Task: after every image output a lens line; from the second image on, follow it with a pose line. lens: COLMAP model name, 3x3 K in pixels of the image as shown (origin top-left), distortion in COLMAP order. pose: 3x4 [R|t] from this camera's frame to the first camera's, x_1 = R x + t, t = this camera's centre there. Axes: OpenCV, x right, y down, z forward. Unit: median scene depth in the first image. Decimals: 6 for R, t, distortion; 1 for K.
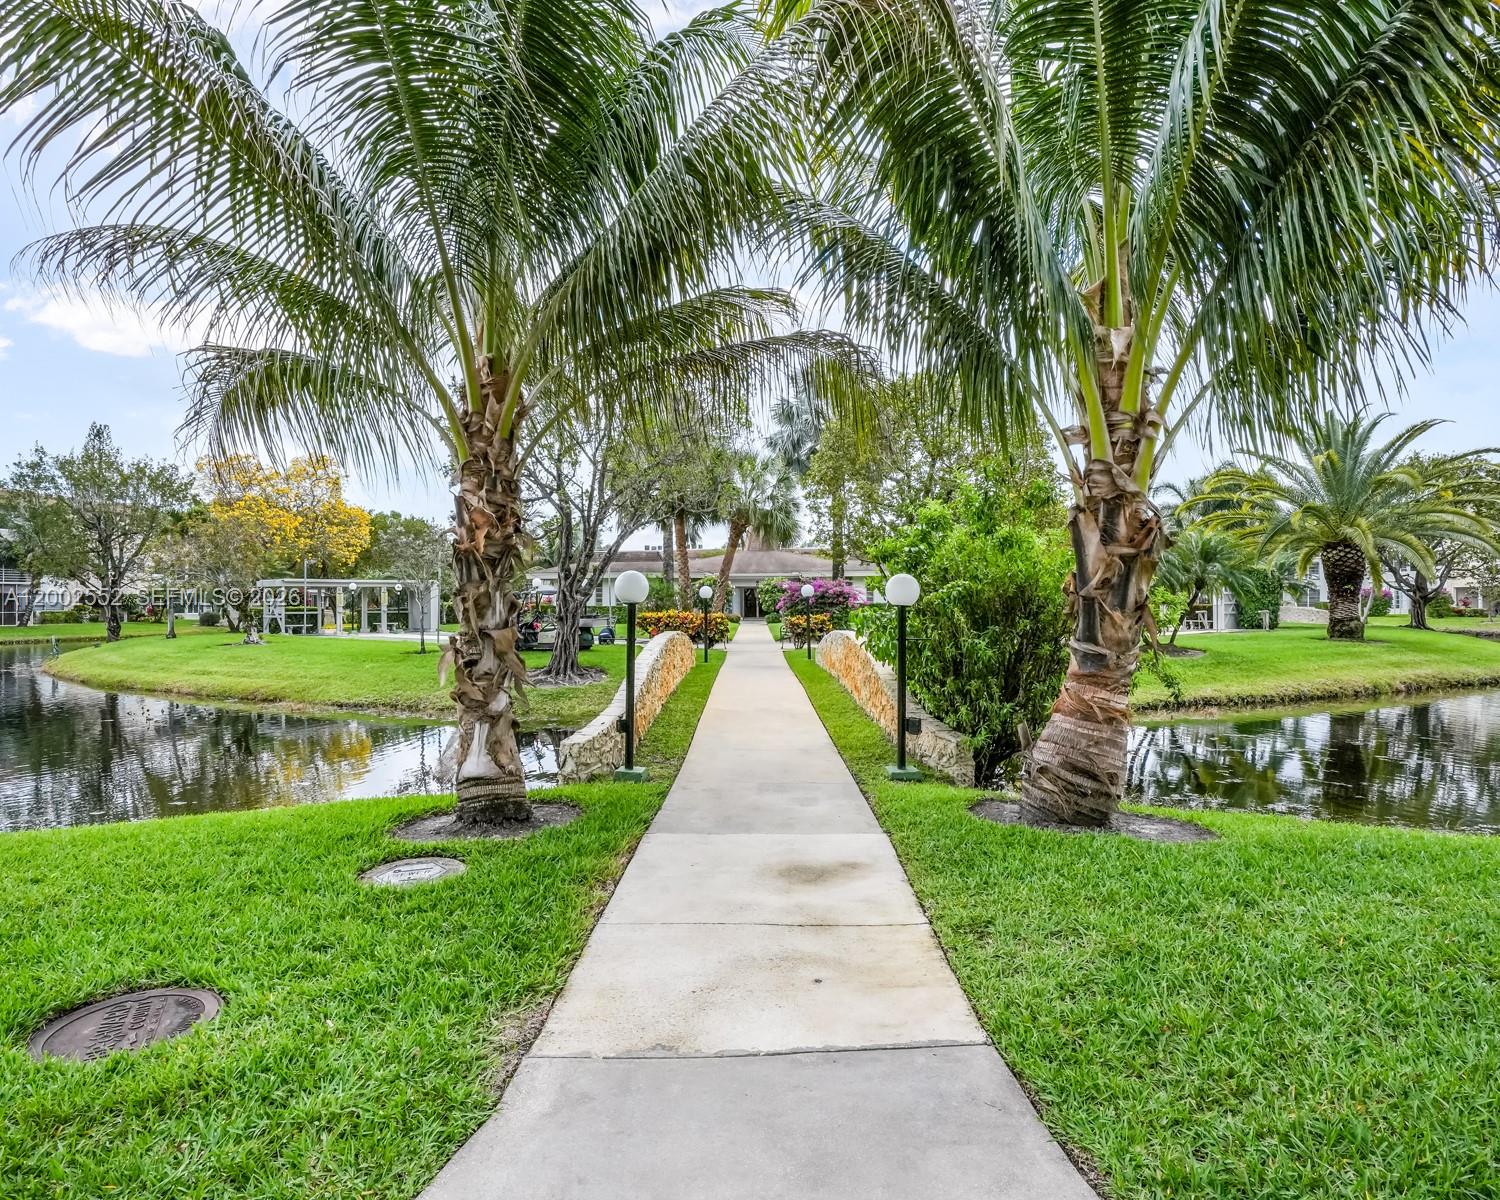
lens RADIAL K [[842.3, 0, 747.1], [0, 842.3, 586.3], [0, 0, 1]] dist [-0.076135, 0.033554]
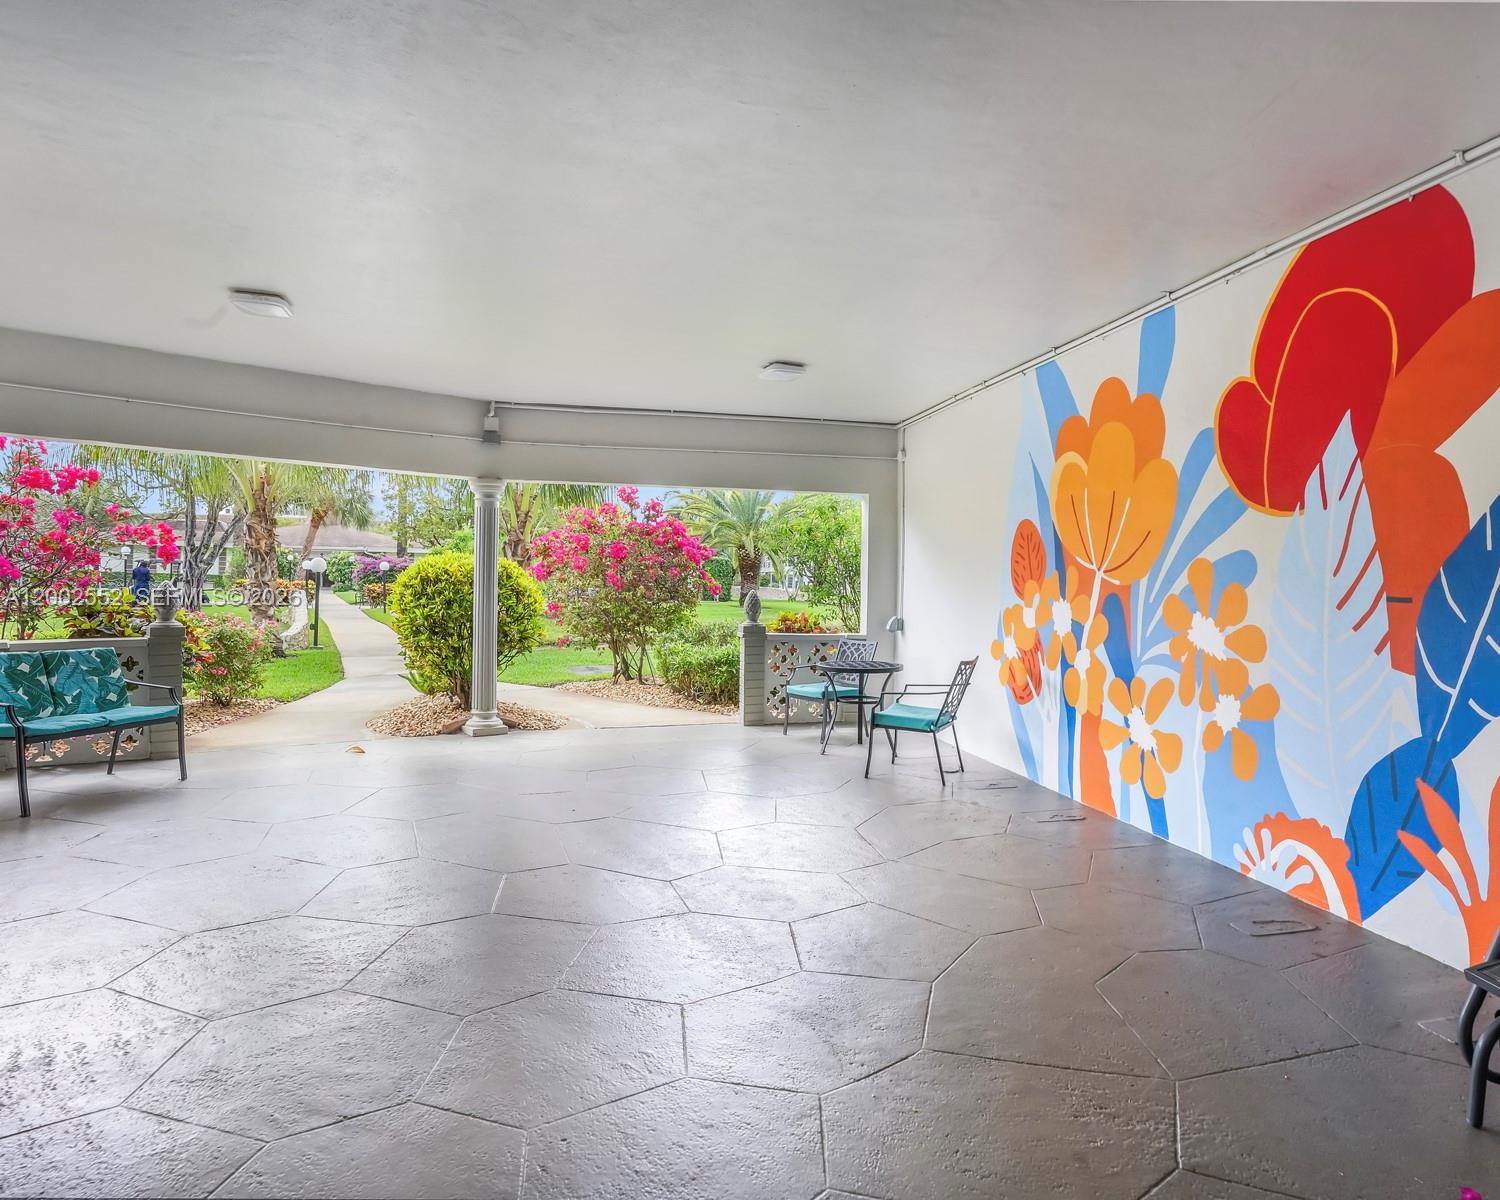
lens RADIAL K [[842.3, 0, 747.1], [0, 842.3, 586.3], [0, 0, 1]] dist [-0.076135, 0.033554]
pose [[0.873155, 0.018905, 0.487076, -0.078979], [-0.032722, 0.999267, 0.019874, -0.008665], [-0.486343, -0.033291, 0.873134, -0.550560]]
